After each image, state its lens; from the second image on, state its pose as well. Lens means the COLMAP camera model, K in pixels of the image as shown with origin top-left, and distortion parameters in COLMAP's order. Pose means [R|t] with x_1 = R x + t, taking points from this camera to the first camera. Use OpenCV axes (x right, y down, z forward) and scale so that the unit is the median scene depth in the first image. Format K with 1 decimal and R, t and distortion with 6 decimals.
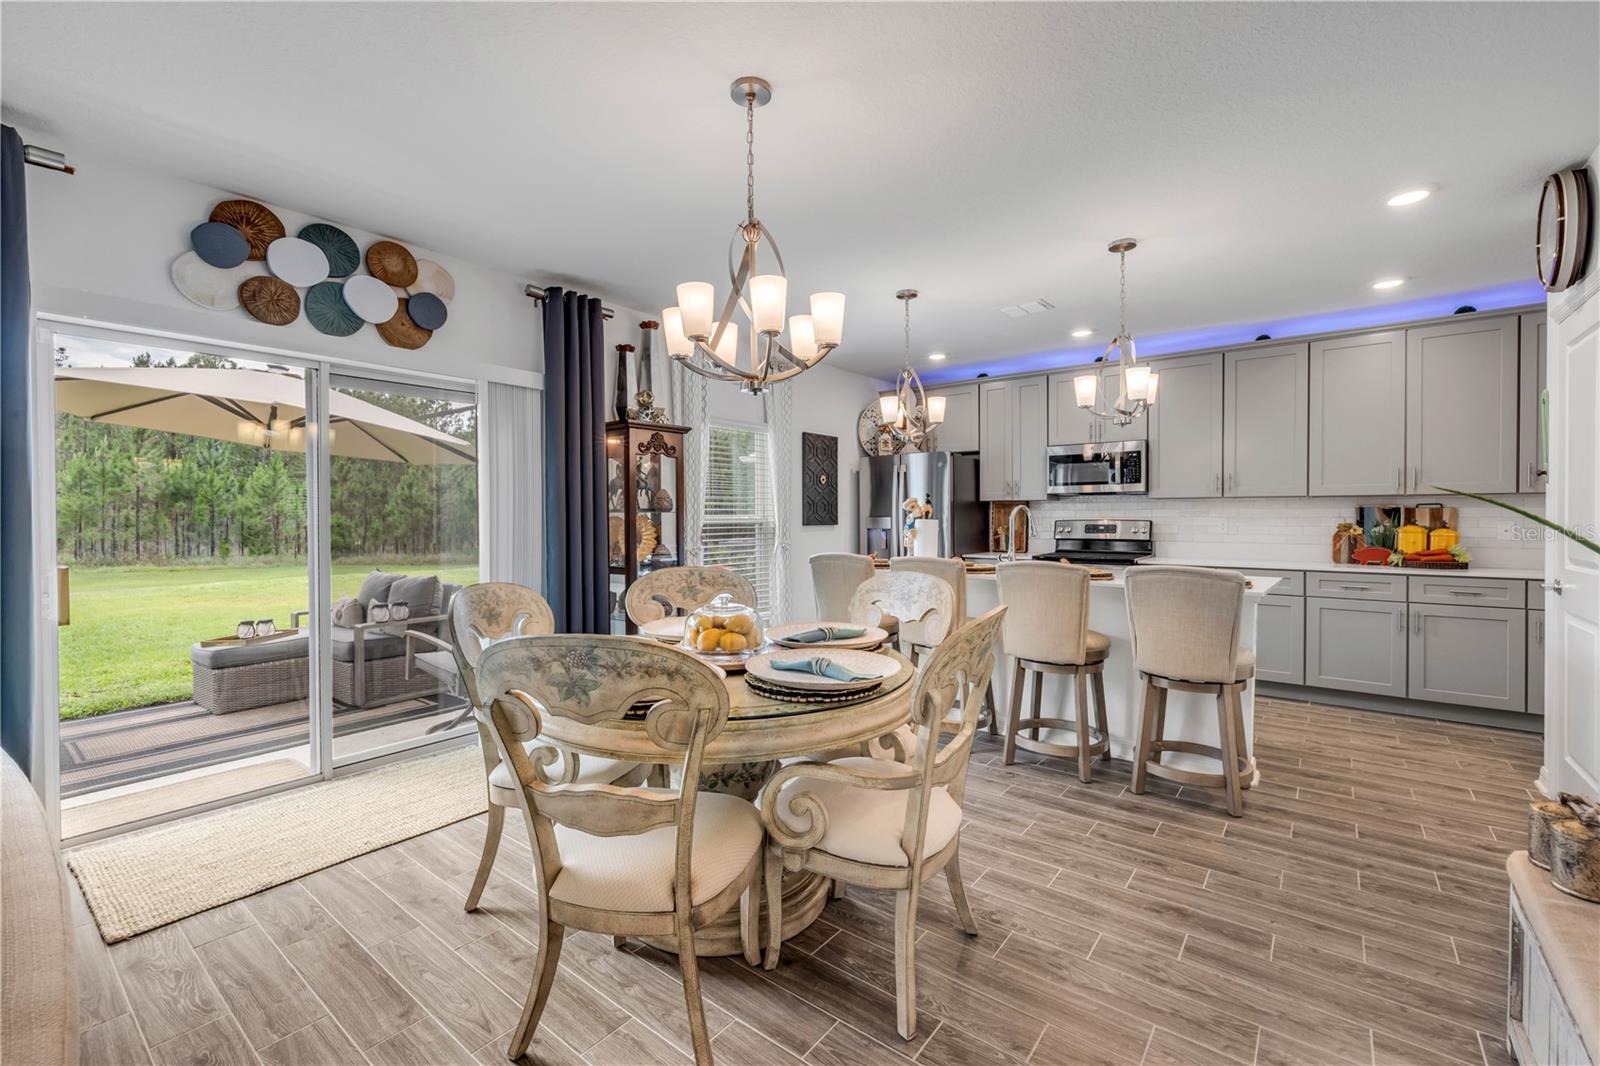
lens RADIAL K [[669.7, 0, 807.8], [0, 669.7, 528.5], [0, 0, 1]] dist [0.001748, 0.000284]
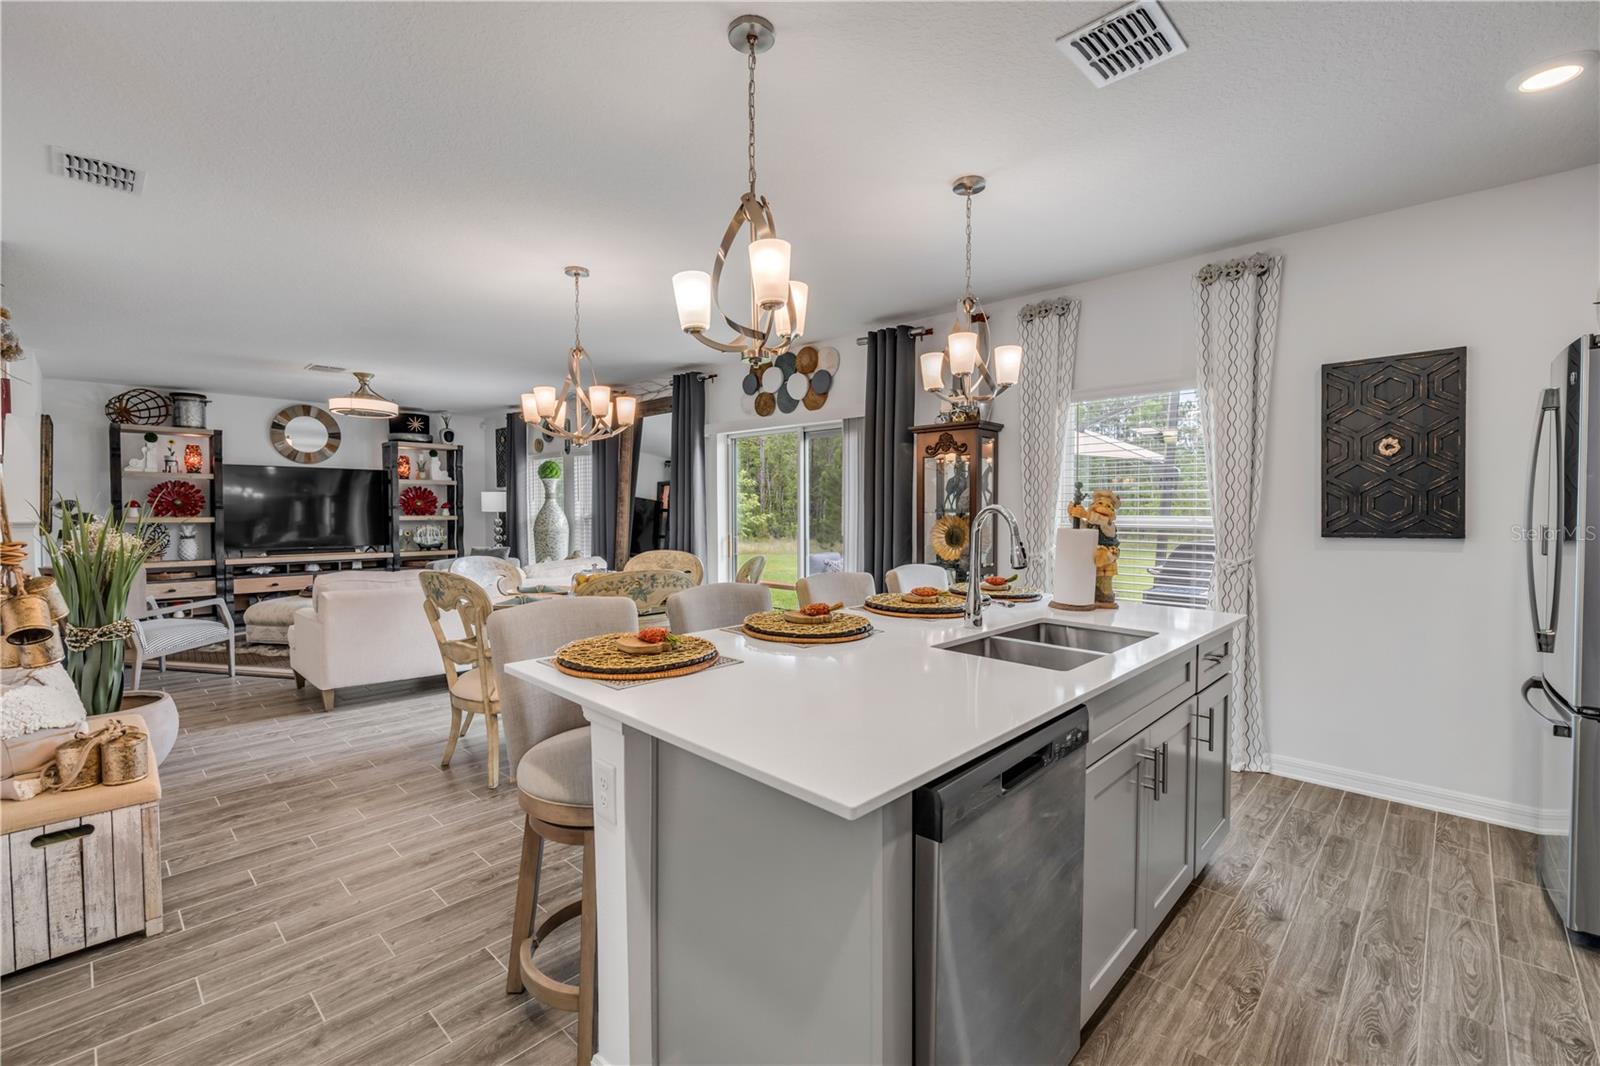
lens RADIAL K [[702.5, 0, 790.5], [0, 702.5, 534.9], [0, 0, 1]] dist [0.007568, 0.000139]
pose [[-0.109541, 0.039715, -0.993189, 0.771937], [-0.018110, 0.998956, 0.041943, -0.028323], [0.993817, 0.022581, -0.108708, 0.806988]]
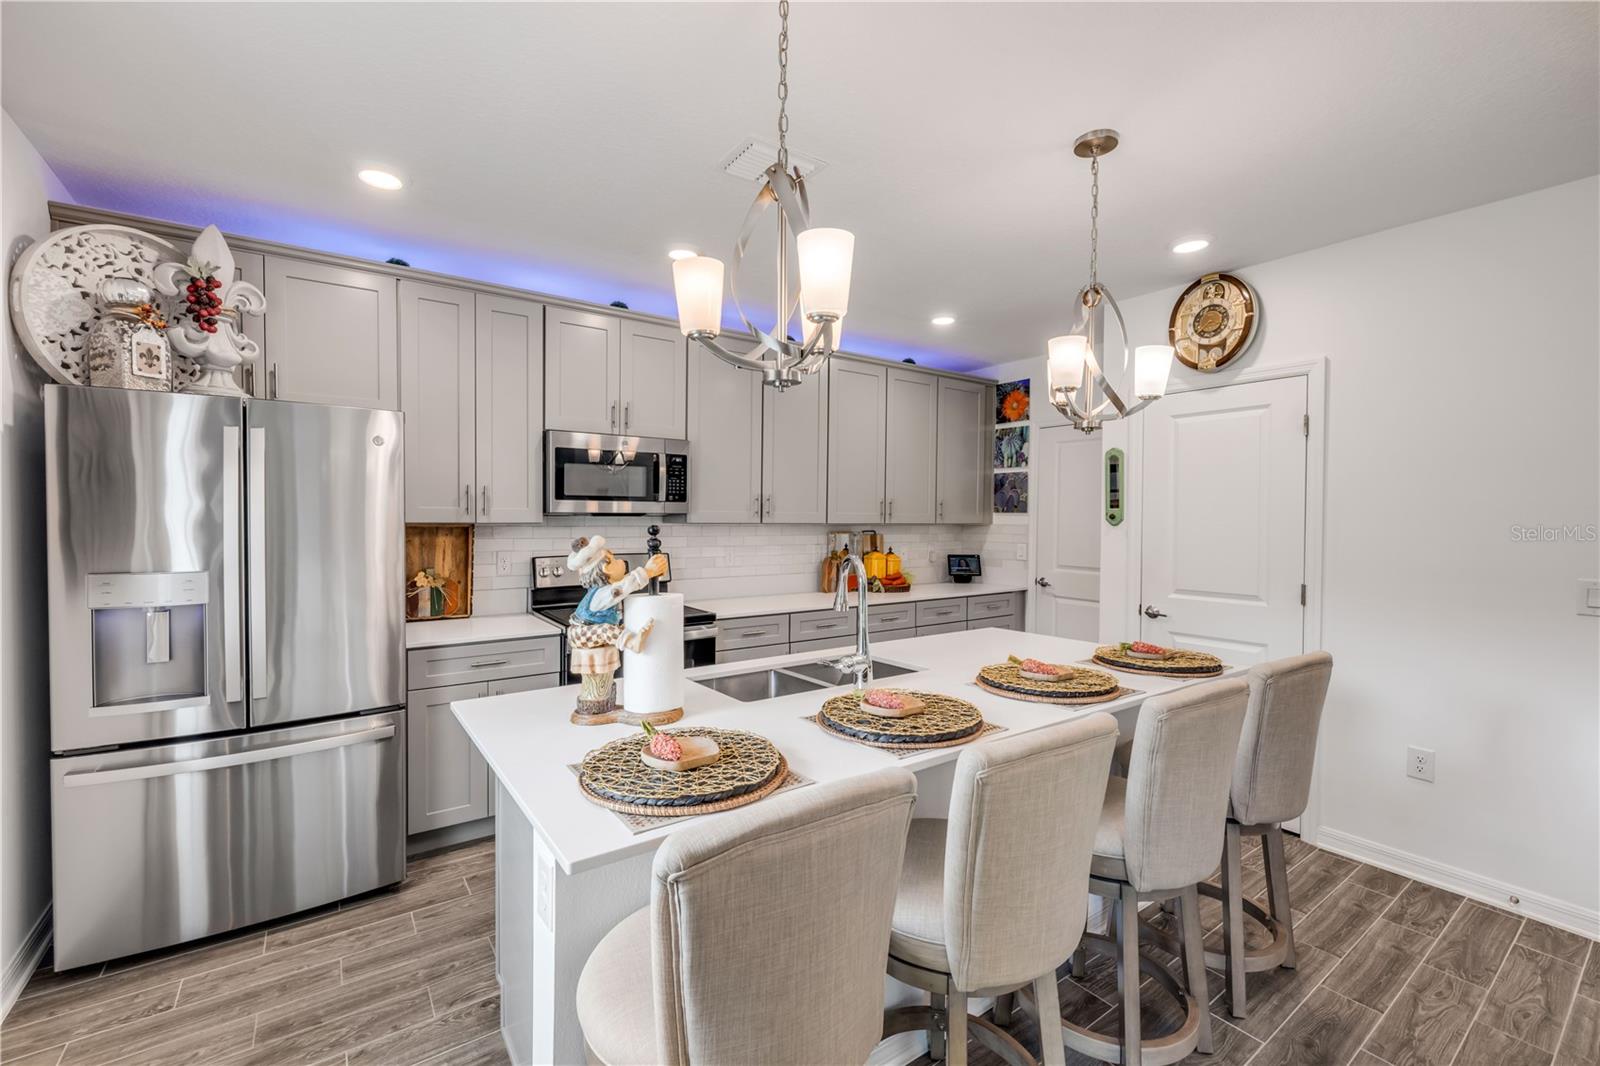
lens RADIAL K [[678.4, 0, 795.2], [0, 678.4, 520.1], [0, 0, 1]] dist [0.000659, 0.000228]
pose [[0.294093, -0.002781, 0.955773, -0.166522], [0.009748, 0.999952, -0.000089, -0.054848], [-0.955727, 0.009343, 0.294107, 0.792780]]
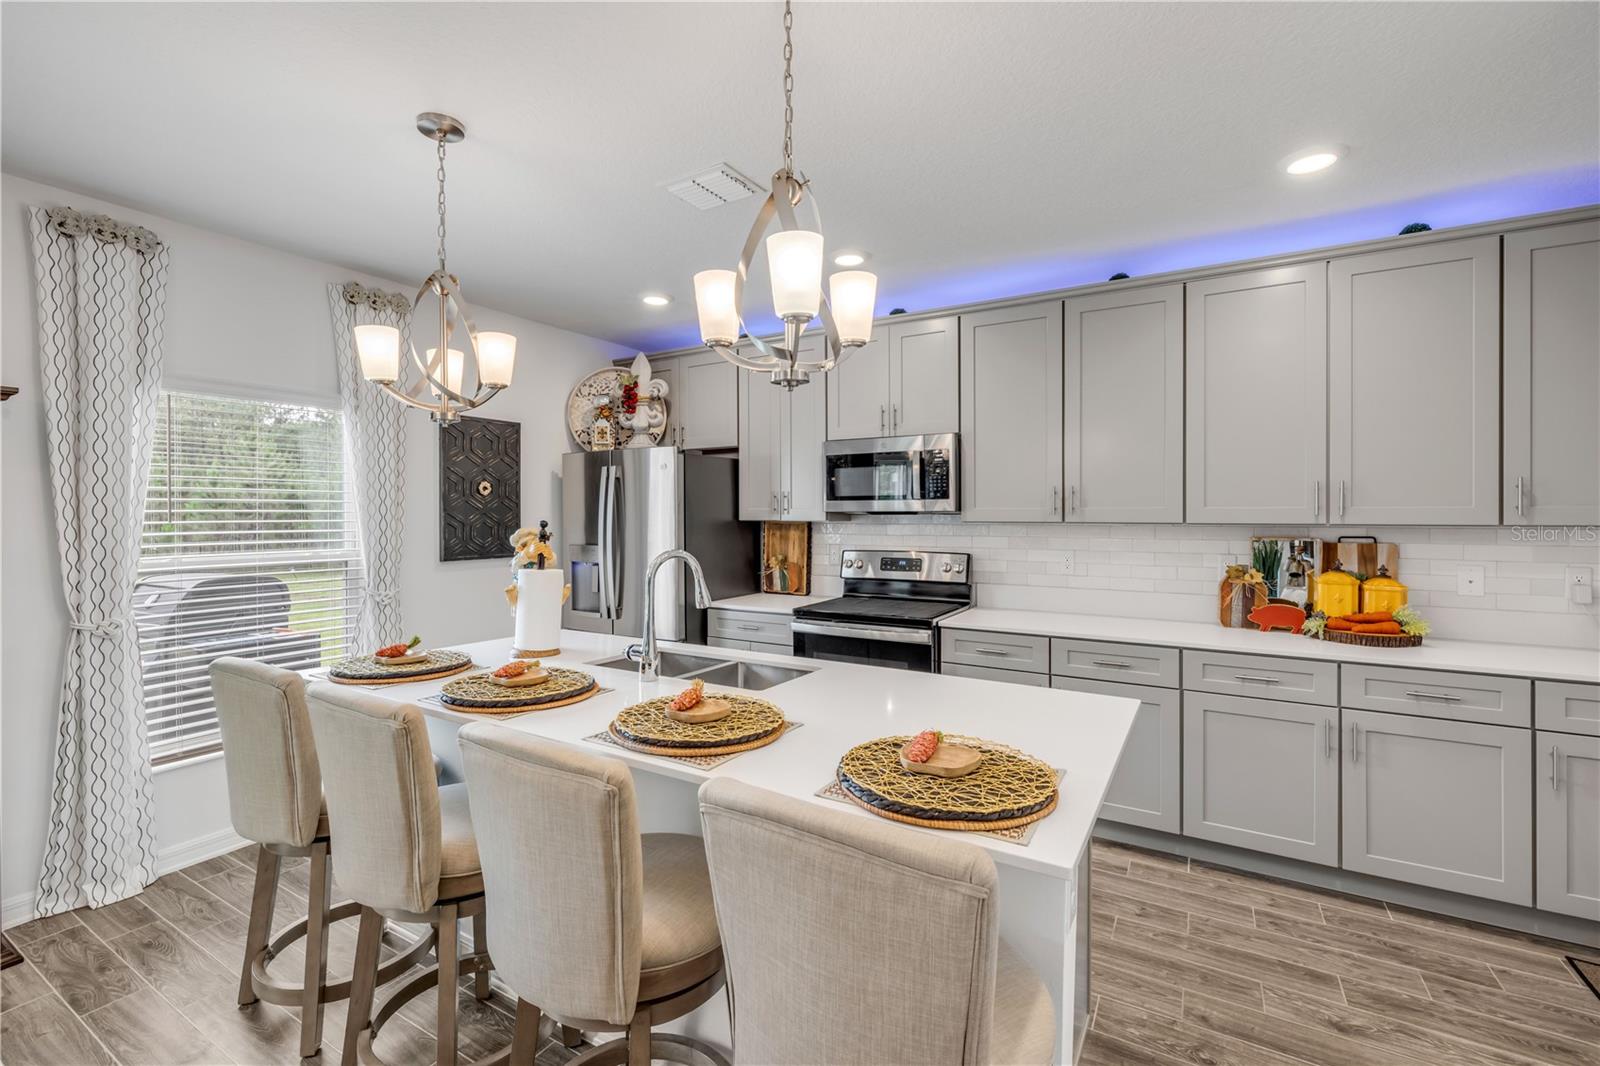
lens RADIAL K [[678.4, 0, 795.2], [0, 678.4, 520.1], [0, 0, 1]] dist [0.000659, 0.000228]
pose [[0.992506, 0.000652, 0.122193, 0.309684], [0.000493, 0.999956, -0.009332, -0.047268], [-0.122194, 0.009323, 0.992462, 0.418011]]
